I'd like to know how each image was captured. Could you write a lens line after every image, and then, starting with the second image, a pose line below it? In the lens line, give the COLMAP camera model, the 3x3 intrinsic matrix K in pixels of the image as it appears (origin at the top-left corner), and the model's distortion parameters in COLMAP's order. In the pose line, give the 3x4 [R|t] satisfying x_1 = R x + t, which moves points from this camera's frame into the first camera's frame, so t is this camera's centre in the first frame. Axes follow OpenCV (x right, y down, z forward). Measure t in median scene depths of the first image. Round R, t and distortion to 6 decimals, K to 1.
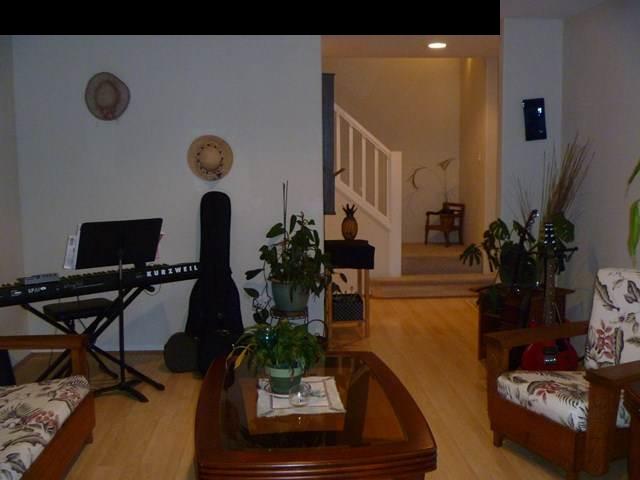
lens RADIAL K [[683.2, 0, 320.0], [0, 683.2, 240.0], [0, 0, 1]] dist [-0.087463, -0.002497]
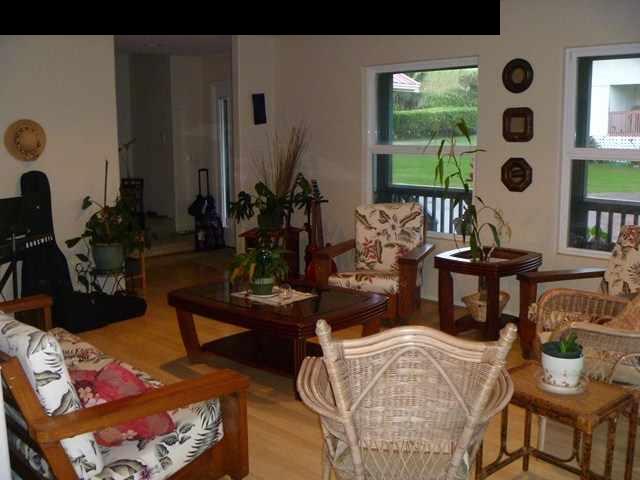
lens RADIAL K [[683.2, 0, 320.0], [0, 683.2, 240.0], [0, 0, 1]] dist [-0.087463, -0.002497]
pose [[0.745443, -0.101183, 0.658845, -0.738608], [0.084522, 0.994782, 0.057144, 0.023775], [-0.661189, 0.013089, 0.750105, -0.155840]]
